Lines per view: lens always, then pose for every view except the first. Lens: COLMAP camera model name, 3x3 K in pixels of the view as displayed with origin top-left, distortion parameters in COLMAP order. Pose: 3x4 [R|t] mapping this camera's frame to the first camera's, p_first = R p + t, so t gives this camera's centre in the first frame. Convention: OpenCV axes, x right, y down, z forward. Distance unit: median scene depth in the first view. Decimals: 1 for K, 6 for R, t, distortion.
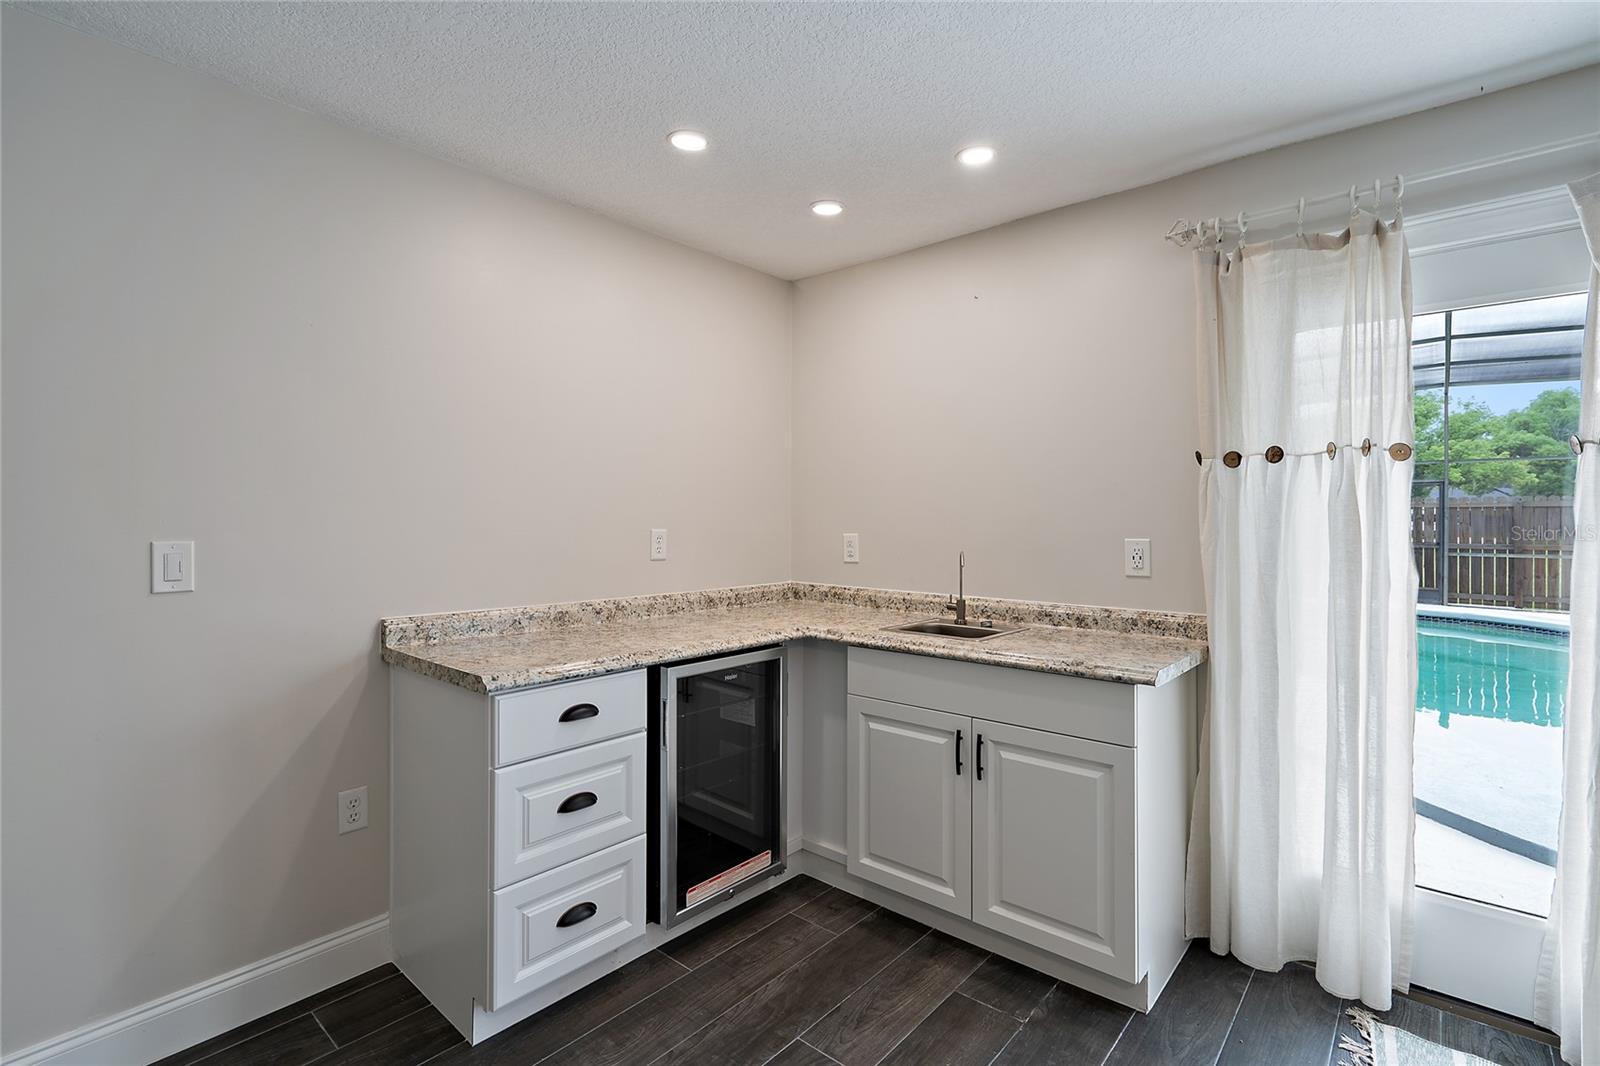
lens RADIAL K [[728.6, 0, 799.3], [0, 728.6, 519.0], [0, 0, 1]] dist [-0.001536, -0.000497]
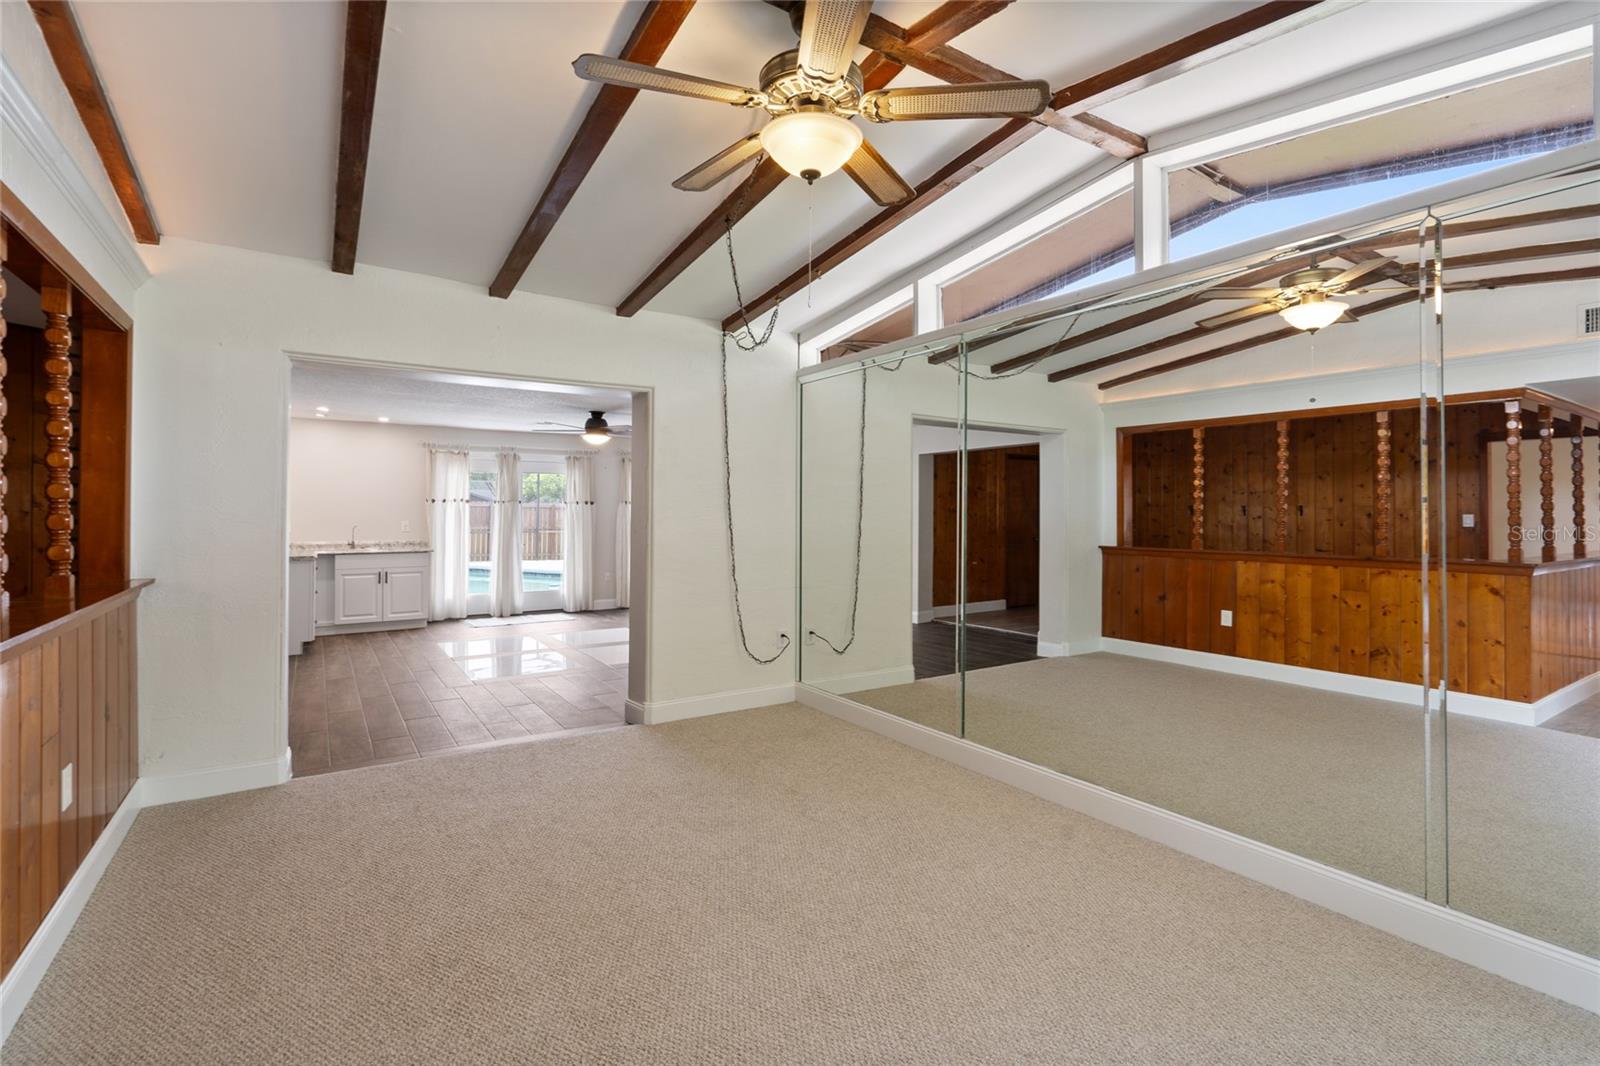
lens RADIAL K [[728.6, 0, 825.1], [0, 728.6, 510.2], [0, 0, 1]] dist [-0.001536, -0.000497]
pose [[0.242863, -0.000404, 0.970060, -2.926934], [-0.001919, 0.999998, 0.000897, -0.040477], [-0.970059, -0.002079, 0.242862, -2.194394]]
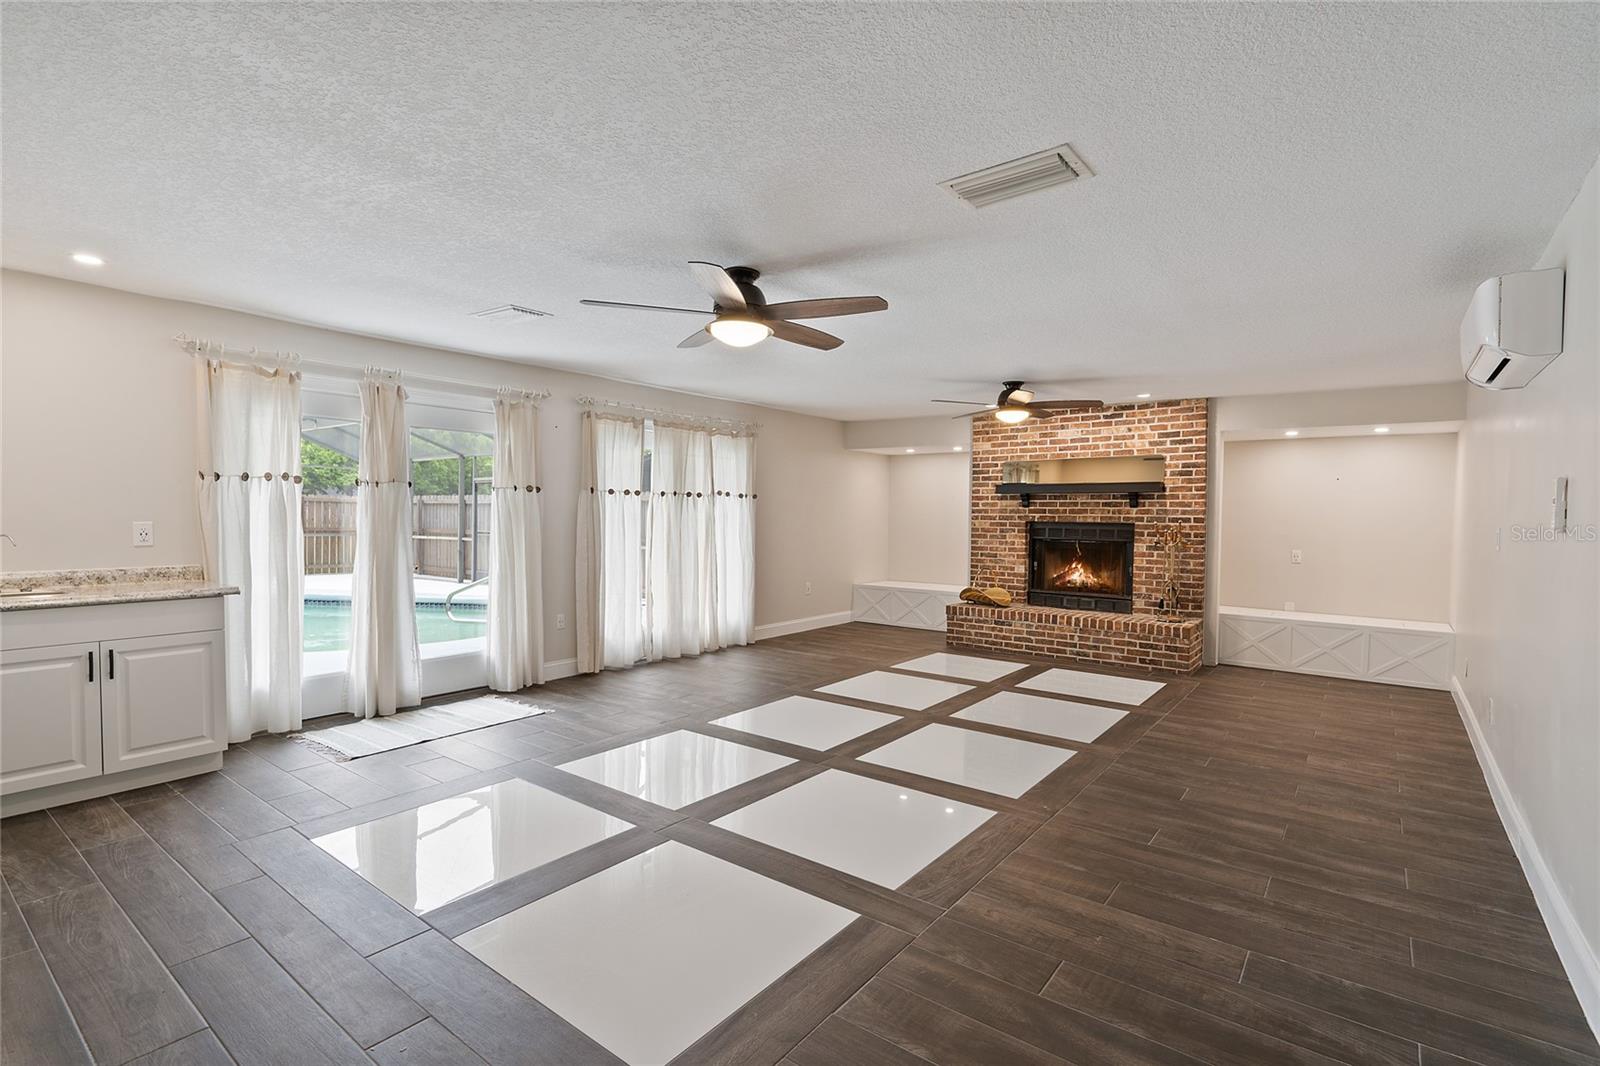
lens RADIAL K [[728.6, 0, 807.4], [0, 728.6, 540.9], [0, 0, 1]] dist [-0.001536, -0.000497]
pose [[-0.066256, -0.039853, 0.997006, -1.356463], [-0.011037, 0.999170, 0.039206, -0.009822], [-0.997742, -0.008406, -0.066641, -0.356845]]
